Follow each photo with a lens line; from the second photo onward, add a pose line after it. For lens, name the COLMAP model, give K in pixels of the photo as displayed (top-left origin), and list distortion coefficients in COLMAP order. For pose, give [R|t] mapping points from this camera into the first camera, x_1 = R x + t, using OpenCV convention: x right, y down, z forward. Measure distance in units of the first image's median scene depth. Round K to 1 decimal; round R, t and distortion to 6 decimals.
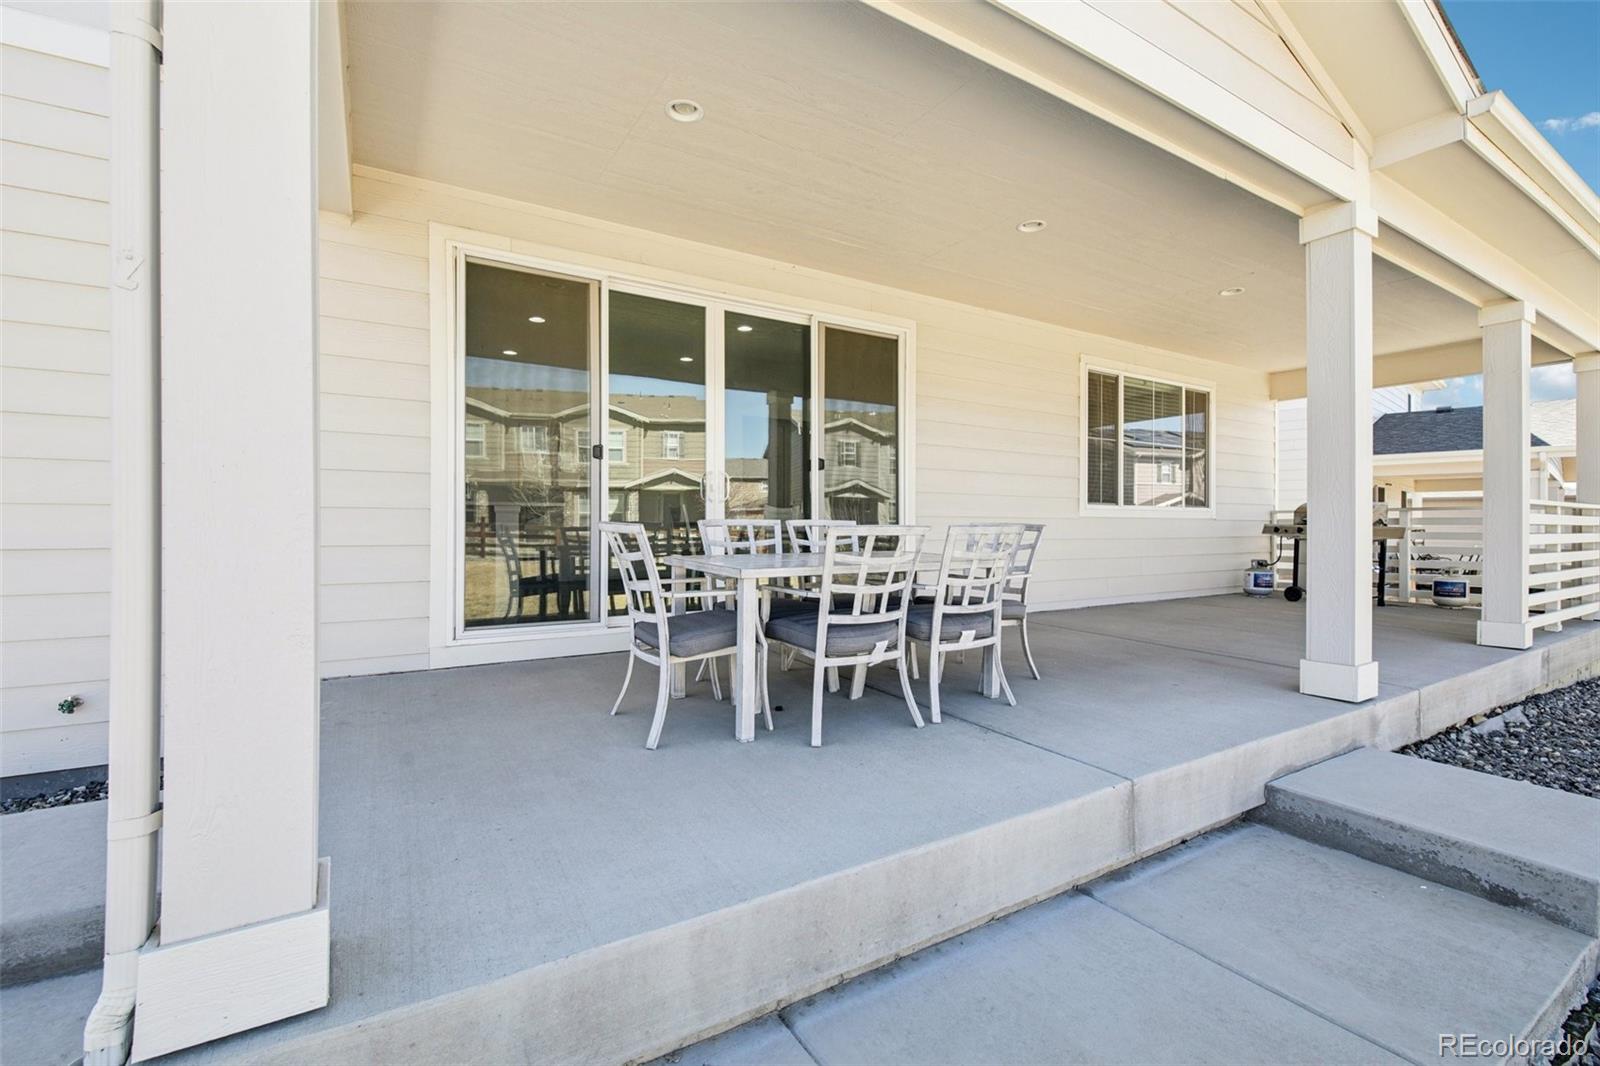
lens RADIAL K [[687.5, 0, 800.0], [0, 687.5, 533.0], [0, 0, 1]] dist [-0.000261, -0.007717]
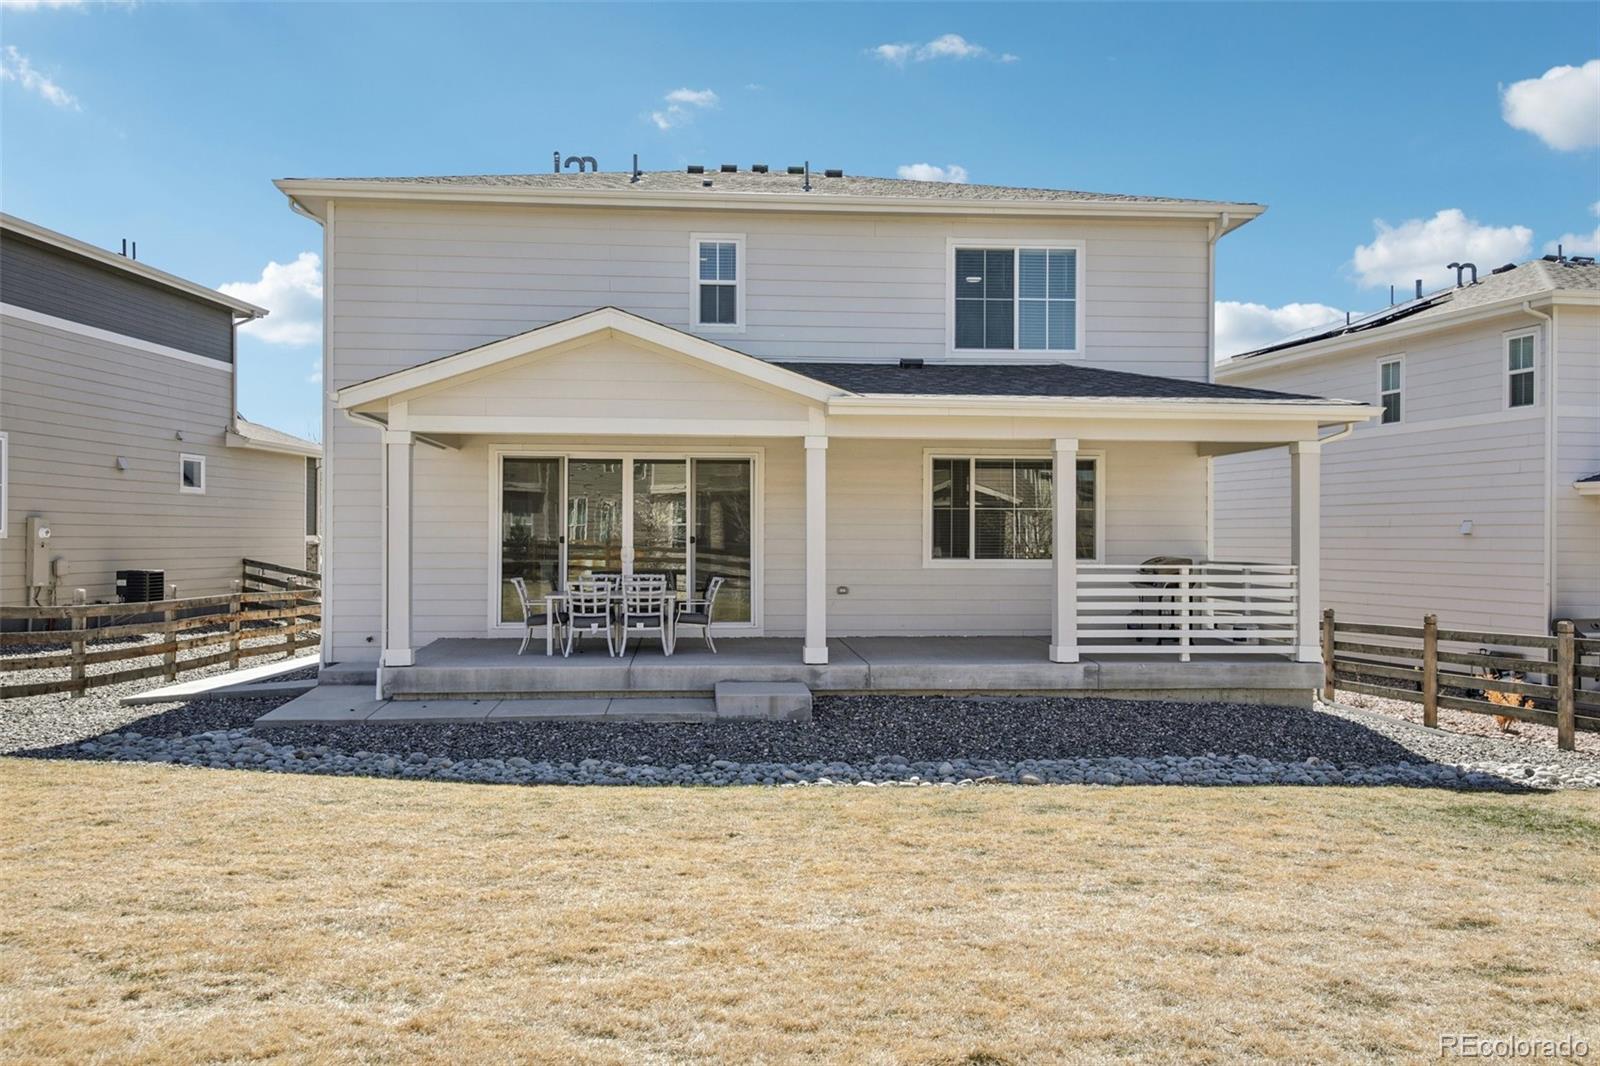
lens RADIAL K [[1294.0, 0, 807.6], [0, 1294.0, 525.6], [0, 0, 1]] dist [0.046120, 0.001100]
pose [[0.894218, 0.000485, -0.447631, 2.972049], [-0.005406, 0.999938, -0.009715, -0.174980], [0.447598, 0.011107, 0.894166, -3.024542]]
